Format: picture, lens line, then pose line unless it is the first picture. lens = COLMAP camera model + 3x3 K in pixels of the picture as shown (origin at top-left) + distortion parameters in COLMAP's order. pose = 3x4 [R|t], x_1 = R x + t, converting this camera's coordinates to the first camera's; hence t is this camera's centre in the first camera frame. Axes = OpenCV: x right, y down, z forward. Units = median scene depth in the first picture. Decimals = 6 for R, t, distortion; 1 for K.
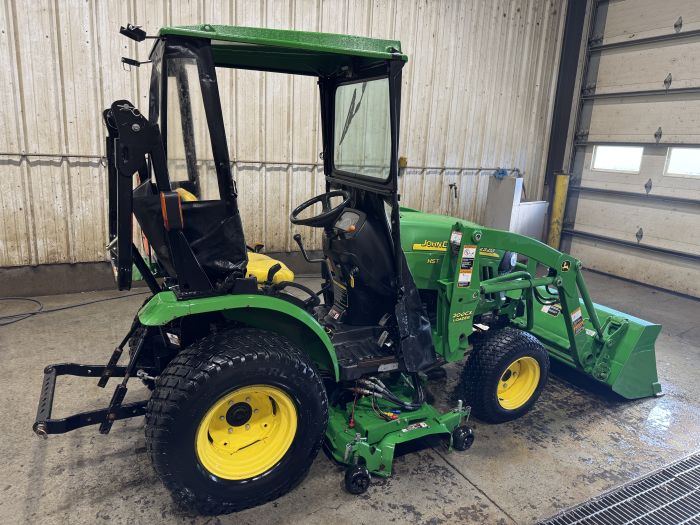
lens RADIAL K [[499.4, 0, 352.6], [0, 499.4, 261.6], [0, 0, 1]] dist [0.002187, -0.002527]
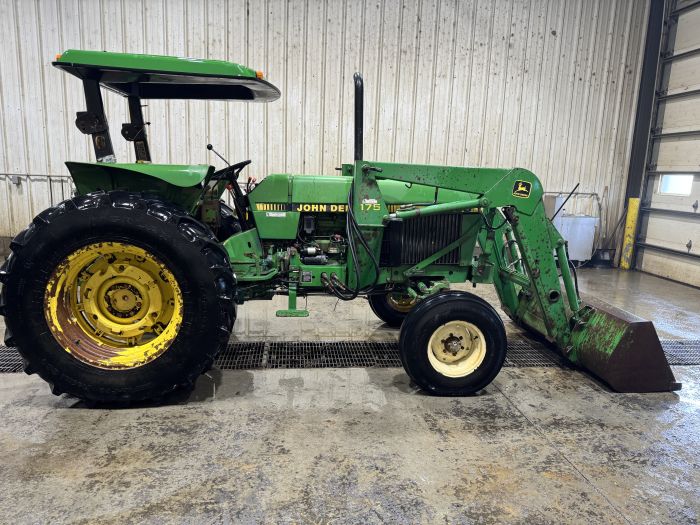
lens RADIAL K [[499.4, 0, 346.4], [0, 499.4, 263.7], [0, 0, 1]] dist [0.002187, -0.002527]
pose [[0.934275, 0.049542, -0.353094, 0.207190], [-0.070680, 0.996381, -0.047215, 0.102683], [0.349477, 0.069068, 0.934396, -0.419393]]
